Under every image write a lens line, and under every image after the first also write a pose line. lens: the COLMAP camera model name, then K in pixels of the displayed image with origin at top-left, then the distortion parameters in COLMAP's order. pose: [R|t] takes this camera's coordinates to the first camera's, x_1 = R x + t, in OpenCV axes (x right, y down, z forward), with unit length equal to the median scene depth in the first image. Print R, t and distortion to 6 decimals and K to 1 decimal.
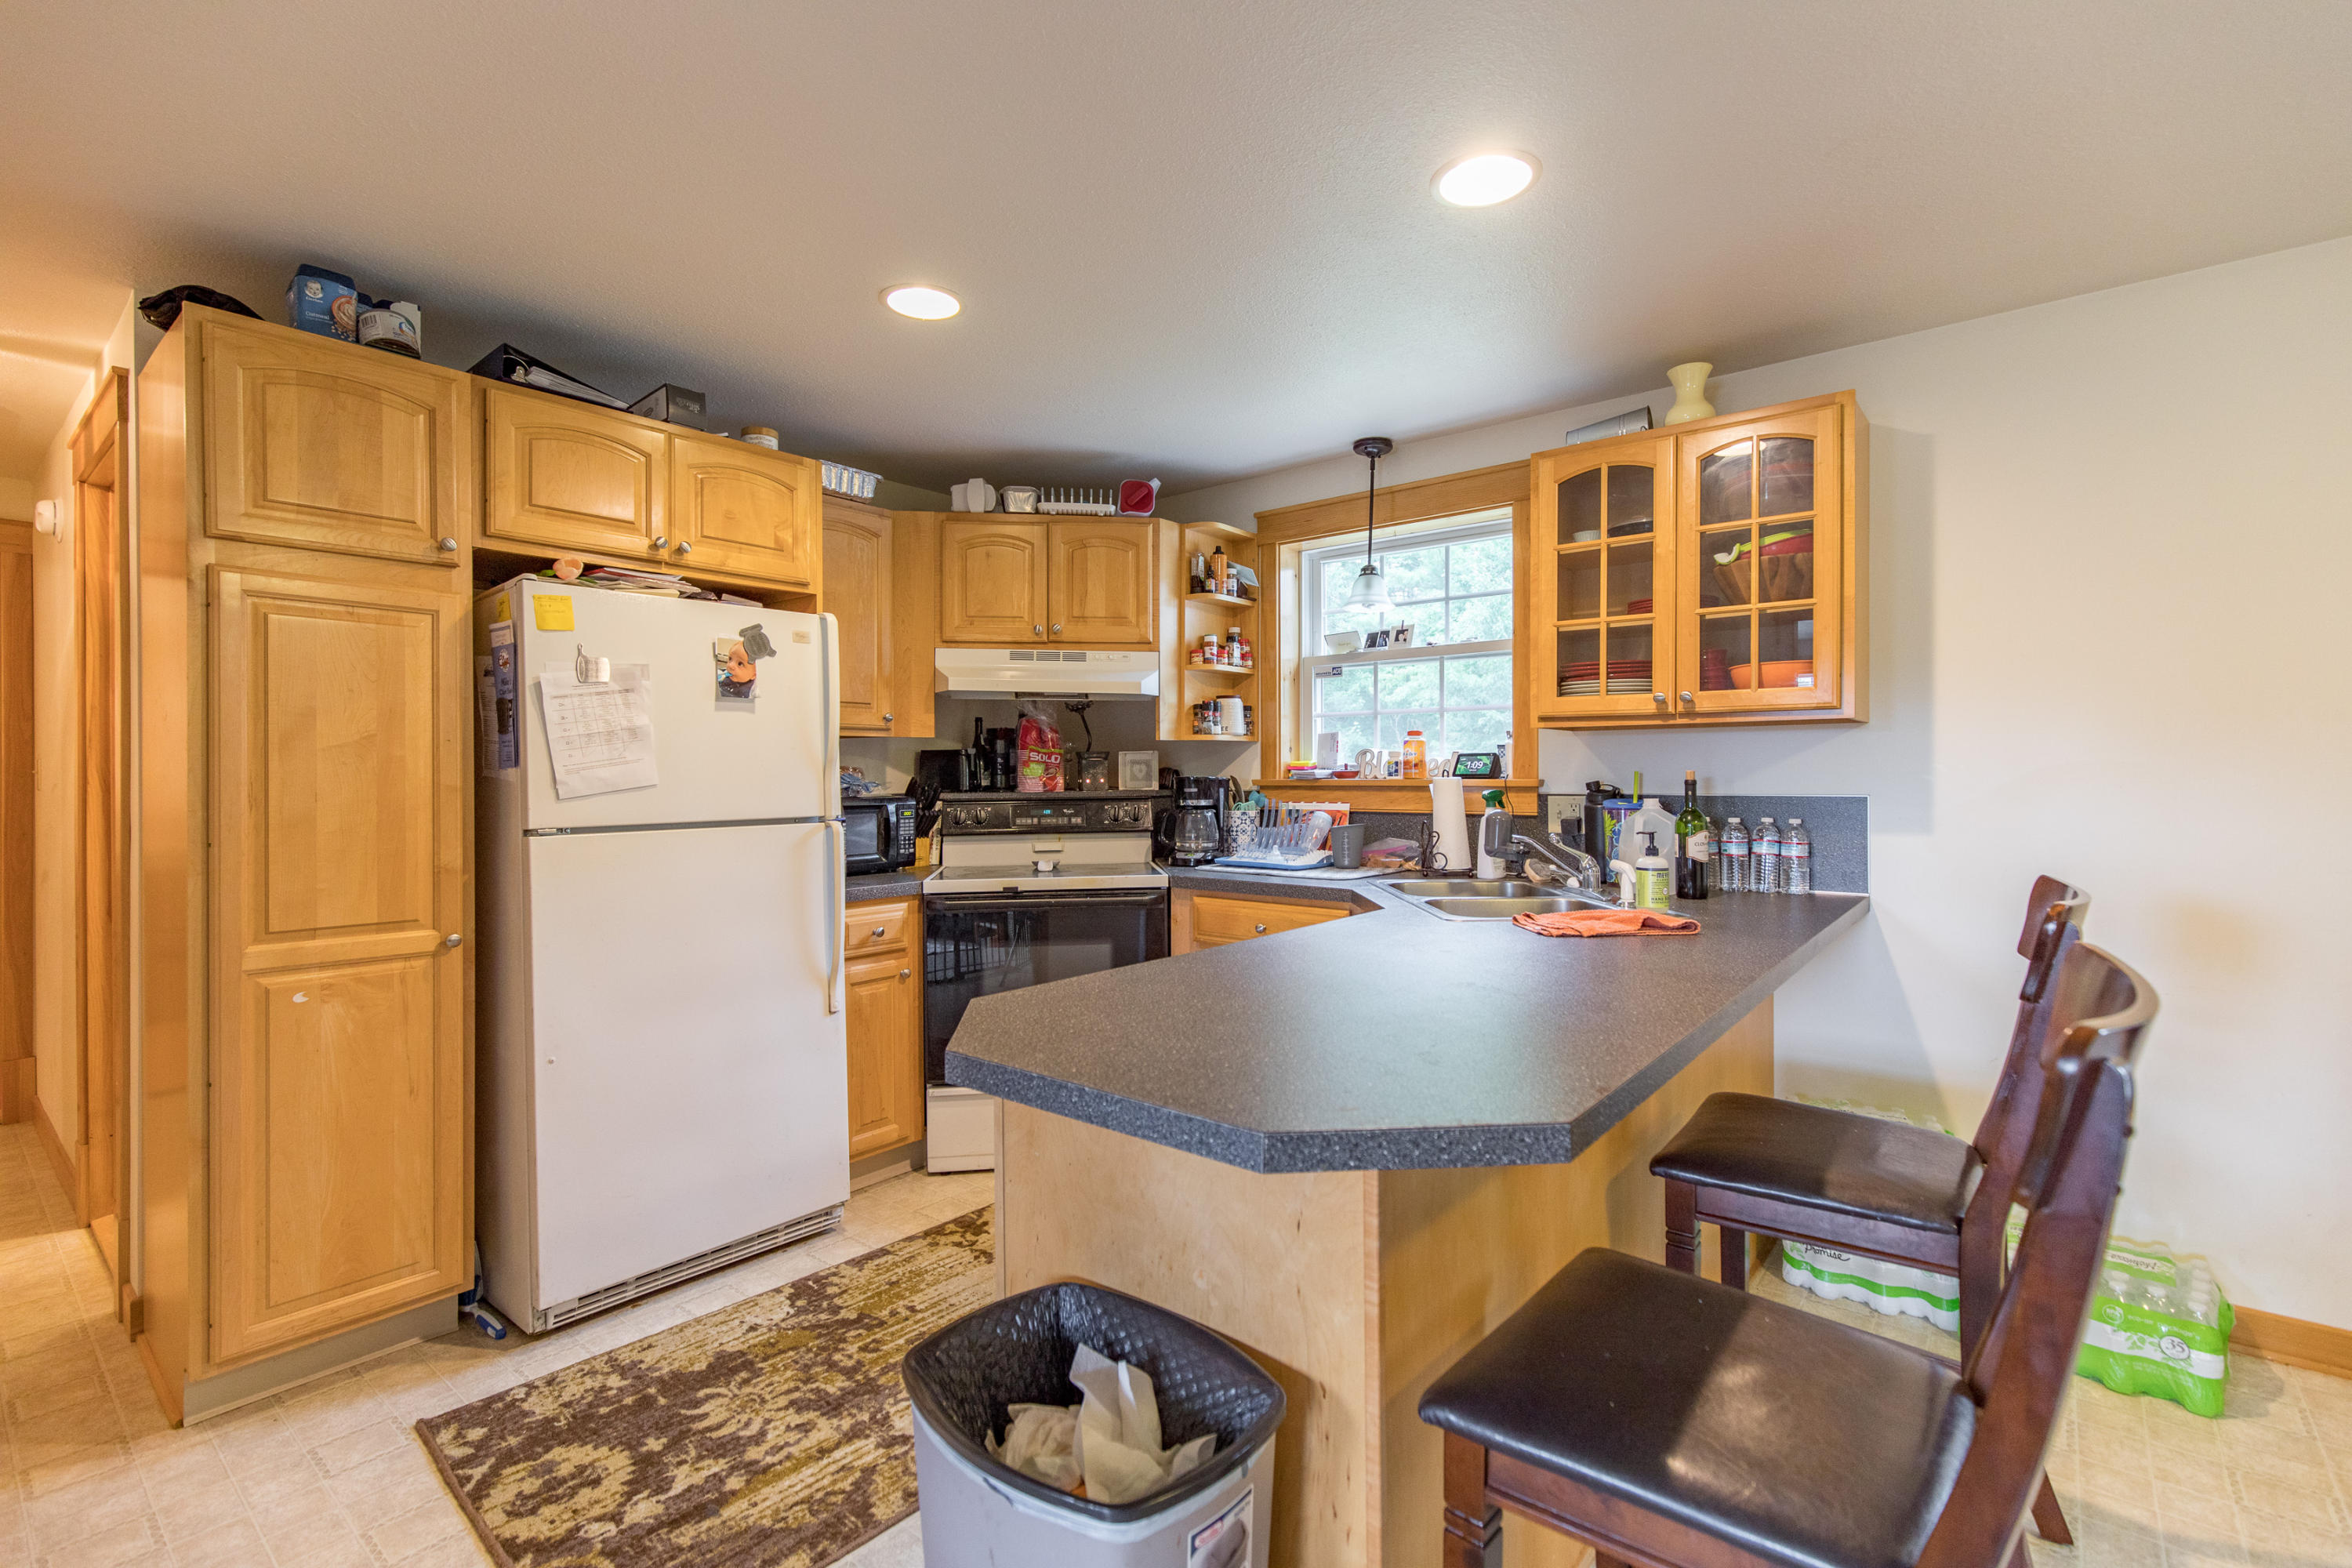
lens RADIAL K [[1049.0, 0, 1190.7], [0, 1049.0, 771.4], [0, 0, 1]] dist [0.010216, 0.000008]
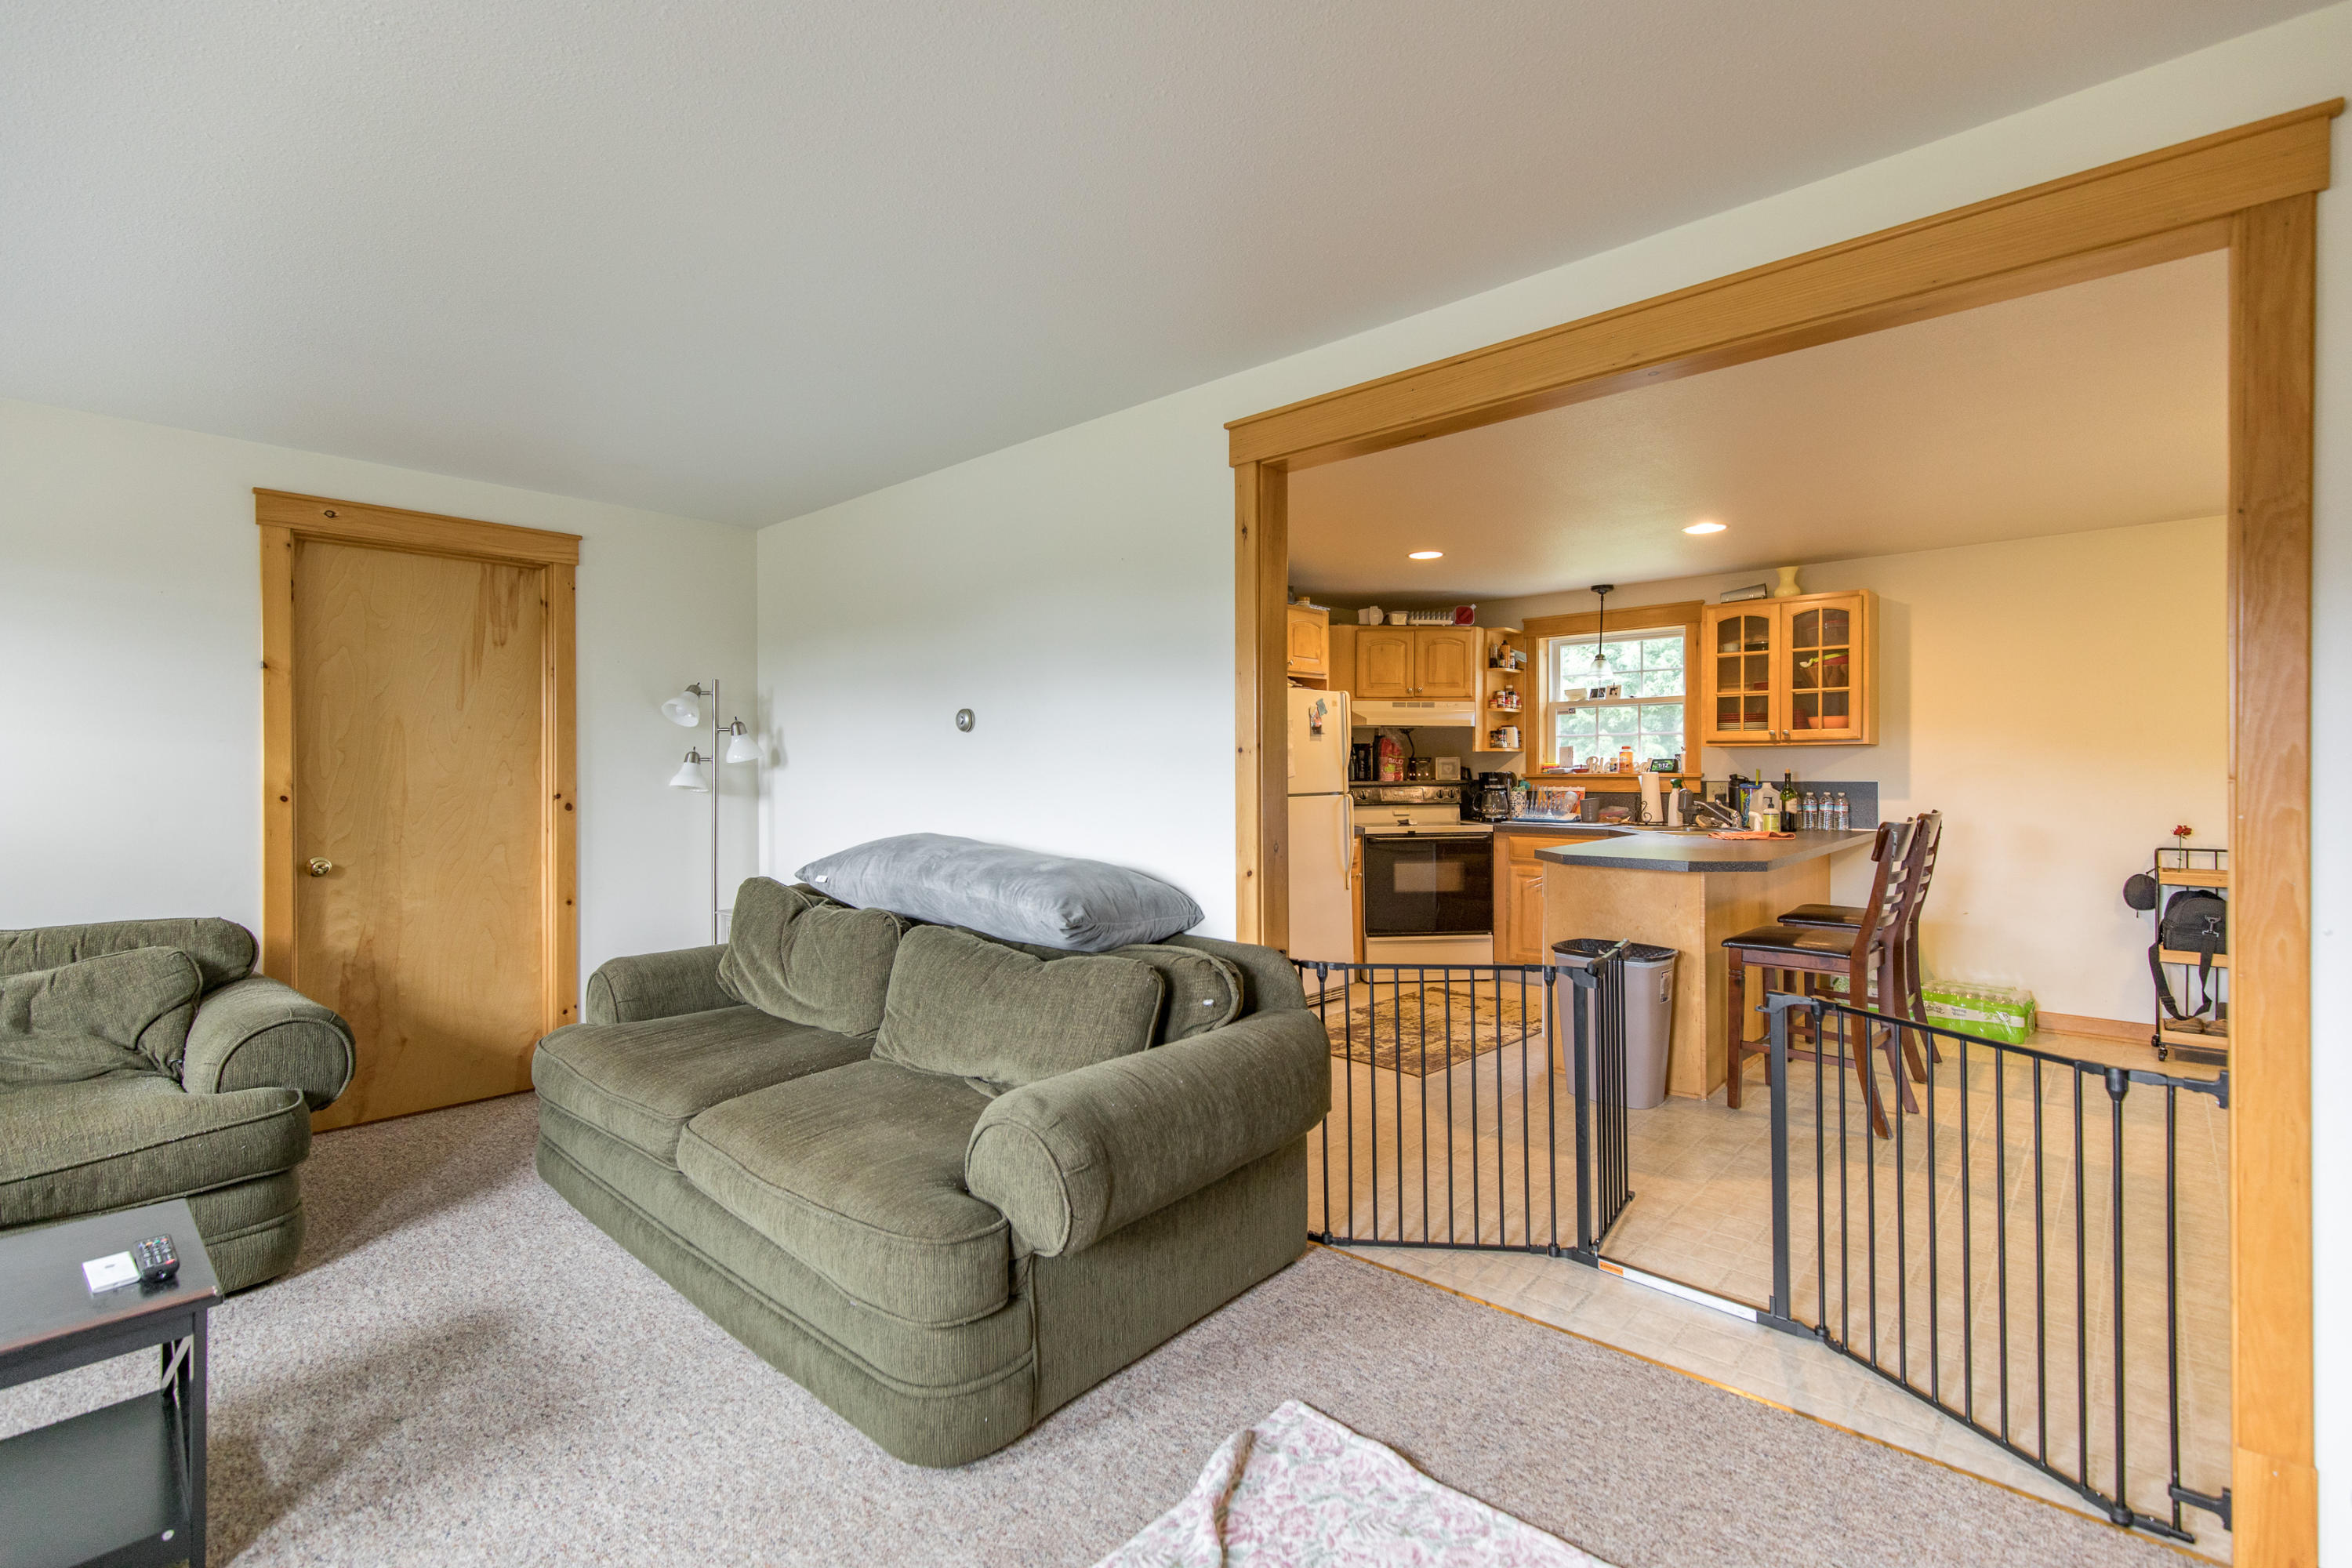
lens RADIAL K [[1049.0, 0, 1191.6], [0, 1049.0, 775.1], [0, 0, 1]] dist [0.010216, 0.000008]
pose [[0.998704, -0.001545, -0.050870, -0.477288], [0.001897, 0.999975, 0.006866, -0.003329], [0.050858, -0.006954, 0.998682, -0.909848]]
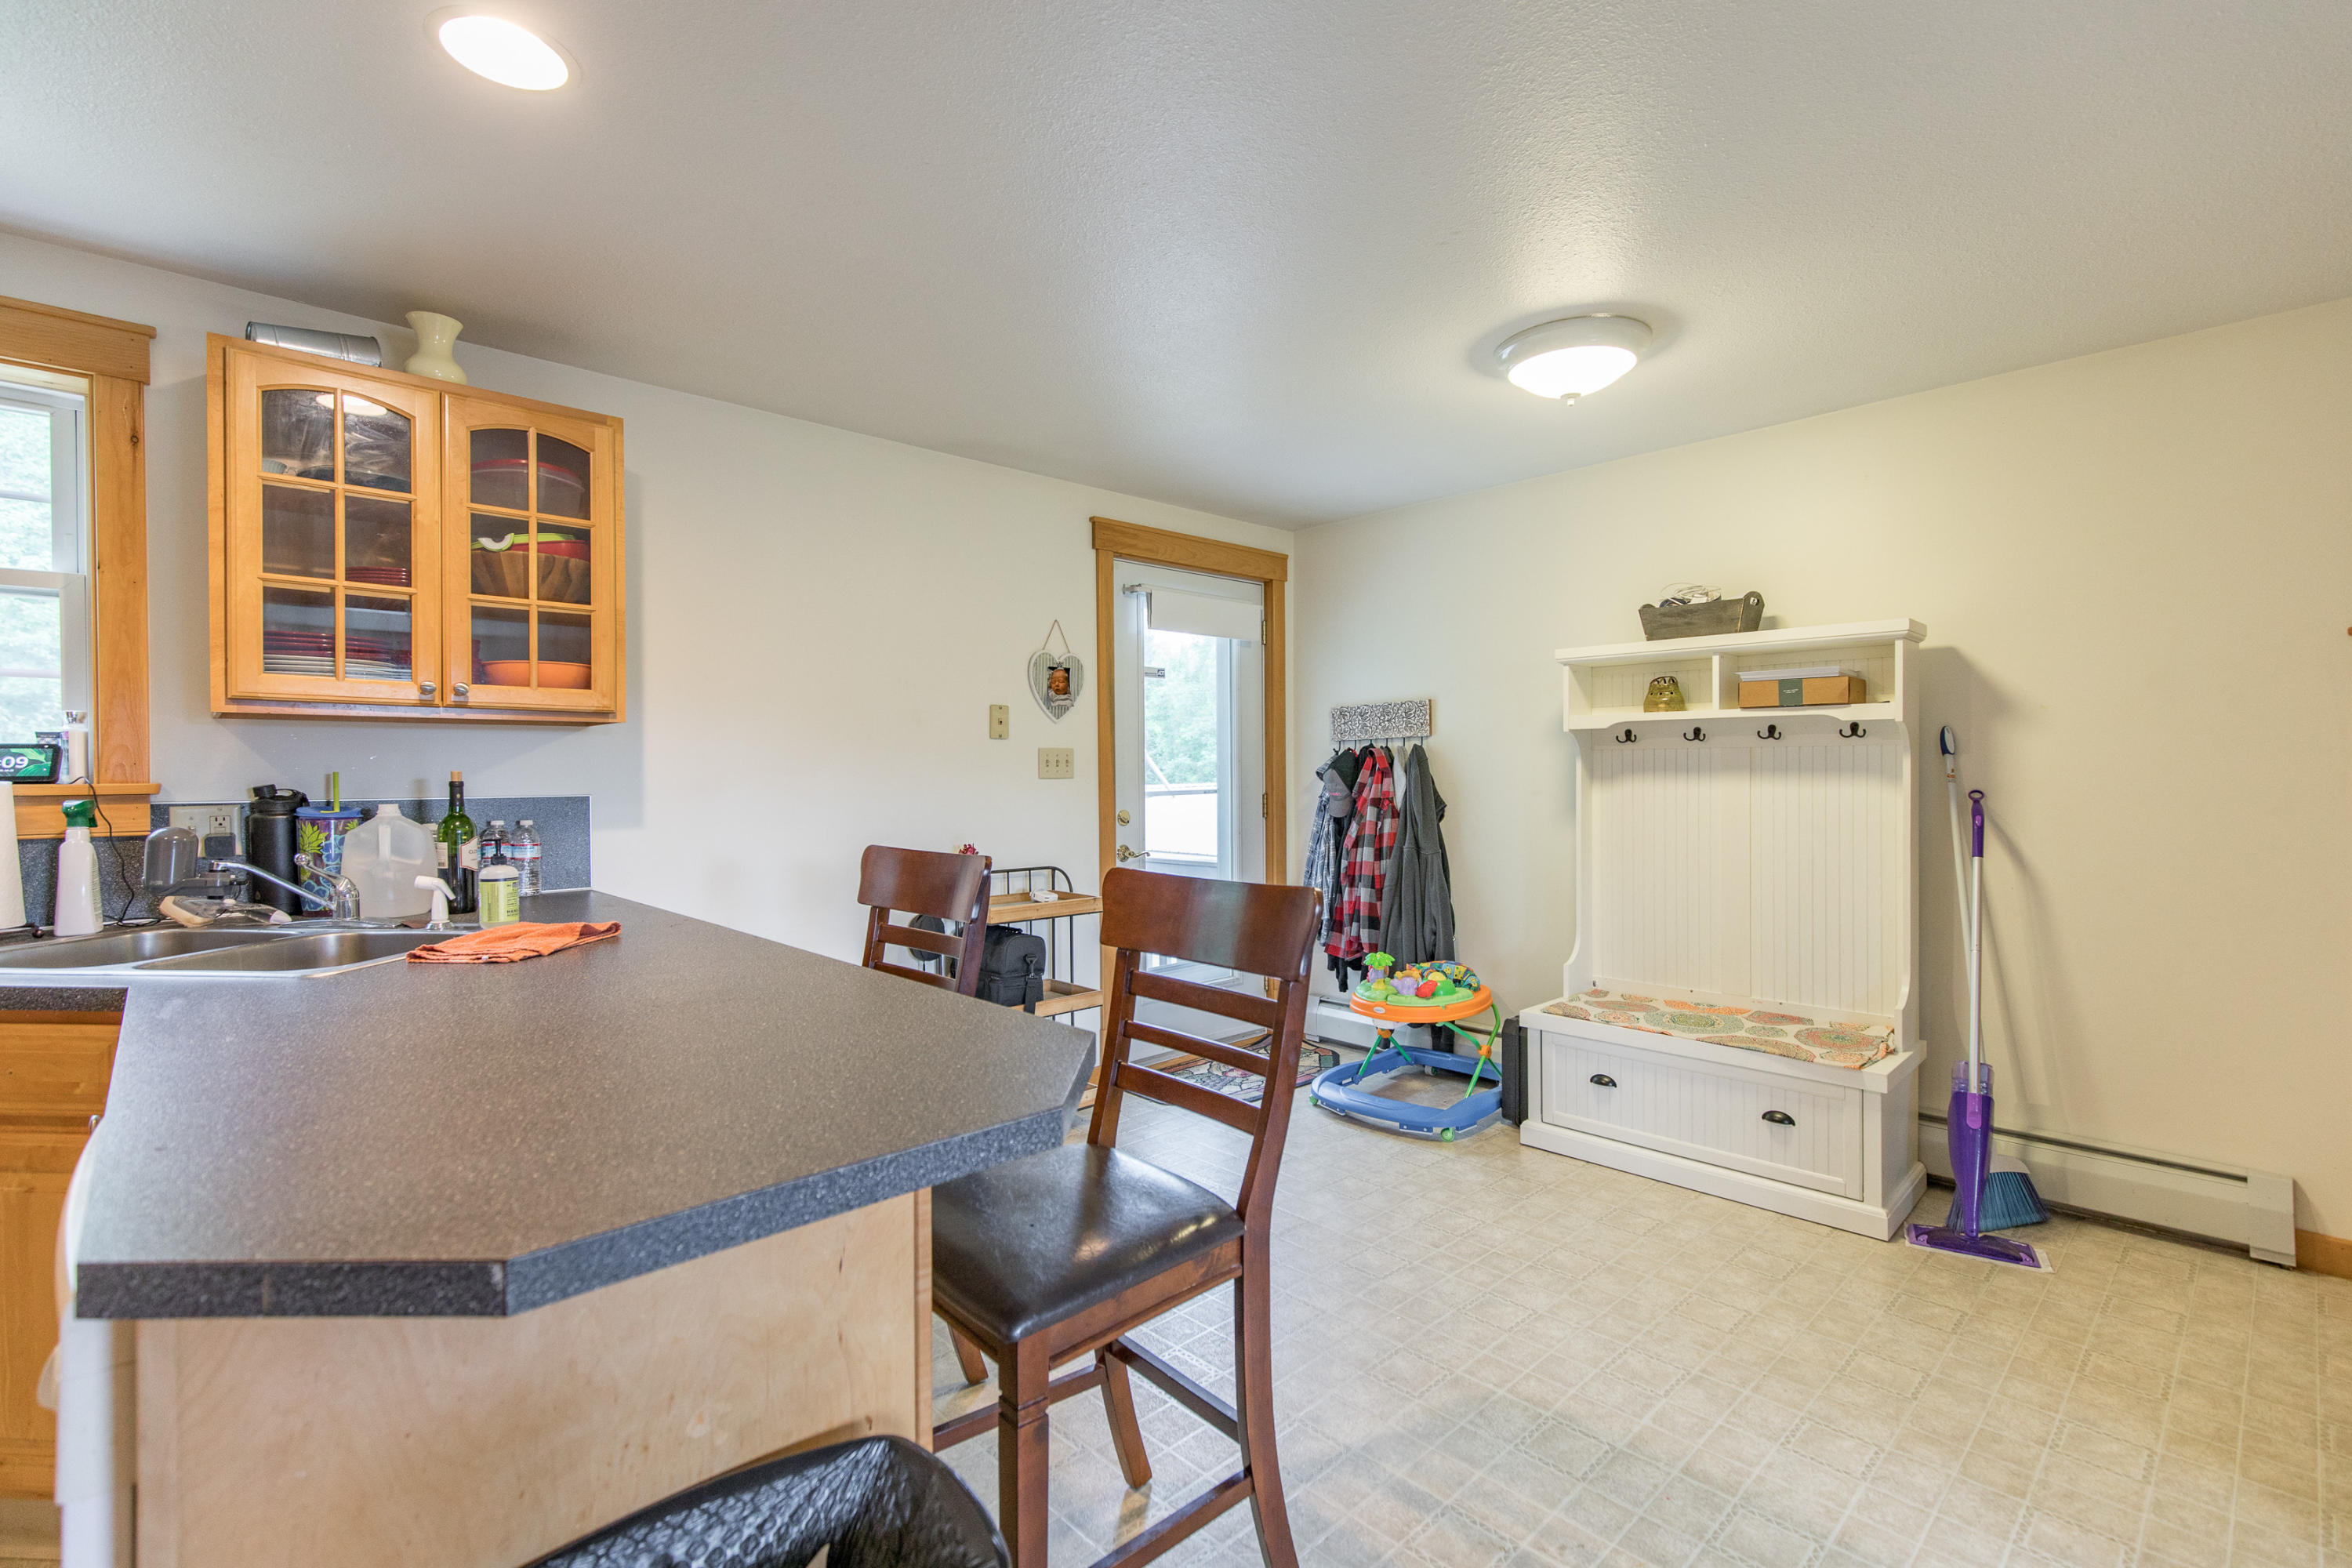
lens RADIAL K [[1049.0, 0, 1192.3], [0, 1049.0, 772.0], [0, 0, 1]] dist [0.010216, 0.000008]
pose [[0.129875, 0.002924, 0.991526, -0.282933], [0.002536, 0.999991, -0.003281, 0.003888], [-0.991527, 0.002940, 0.129866, 0.216762]]
